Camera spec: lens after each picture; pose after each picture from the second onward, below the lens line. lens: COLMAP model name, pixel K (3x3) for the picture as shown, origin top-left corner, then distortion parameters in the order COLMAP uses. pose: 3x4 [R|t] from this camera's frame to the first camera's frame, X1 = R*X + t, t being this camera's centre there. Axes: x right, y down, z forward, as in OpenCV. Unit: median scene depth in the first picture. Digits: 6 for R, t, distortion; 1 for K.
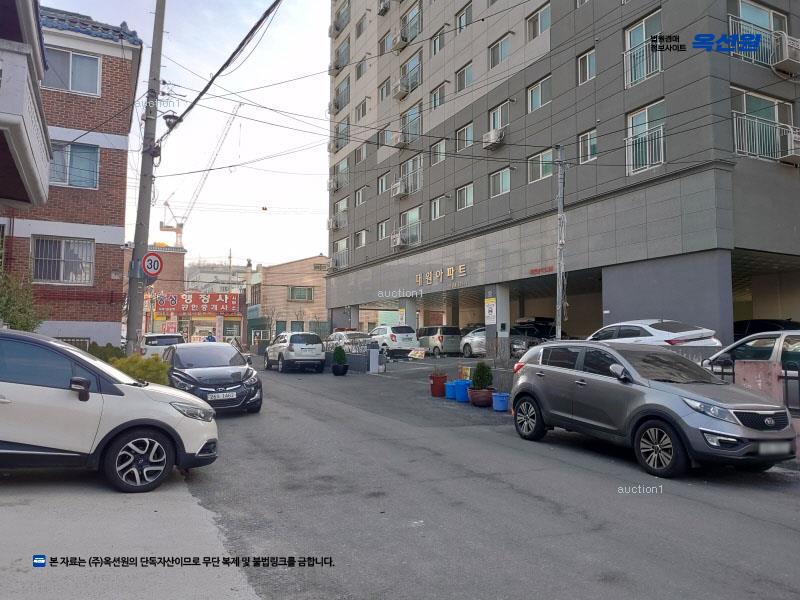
lens RADIAL K [[598.4, 0, 400.0], [0, 598.4, 300.0], [0, 0, 1]] dist [0.003505, -0.004075]
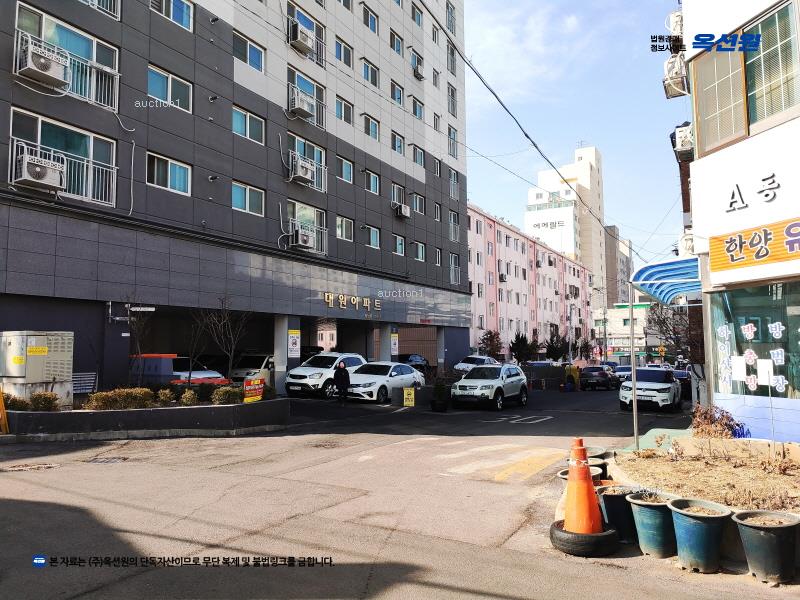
lens RADIAL K [[598.4, 0, 400.0], [0, 598.4, 300.0], [0, 0, 1]] dist [0.003505, -0.004075]
pose [[-0.565423, 0.069864, 0.821837, -0.780516], [-0.055668, 0.990902, -0.122536, 0.070638], [-0.822920, -0.115035, -0.556390, 1.493702]]
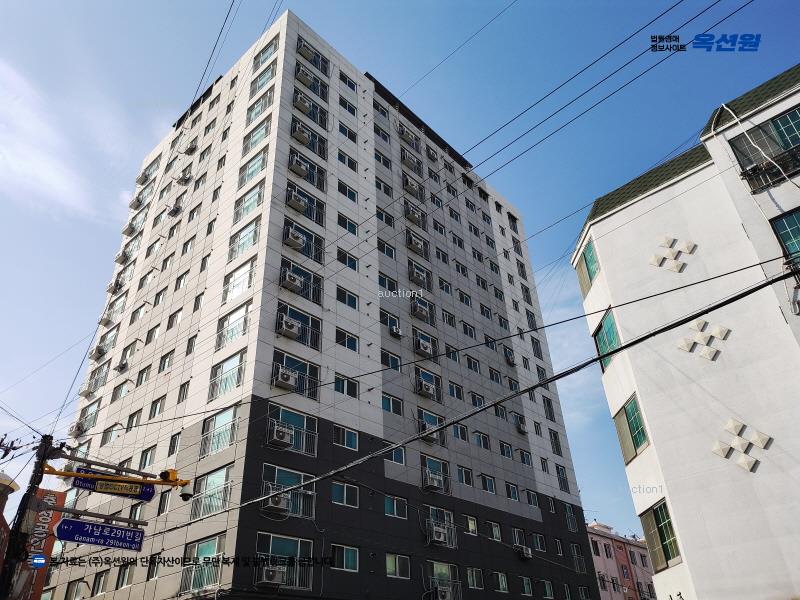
lens RADIAL K [[598.4, 0, 400.0], [0, 598.4, 300.0], [0, 0, 1]] dist [0.003505, -0.004075]
pose [[-0.368022, 0.523309, 0.768575, -1.043892], [-0.036009, 0.817946, -0.574167, 0.068407], [-0.929120, -0.238981, -0.282178, 1.623346]]
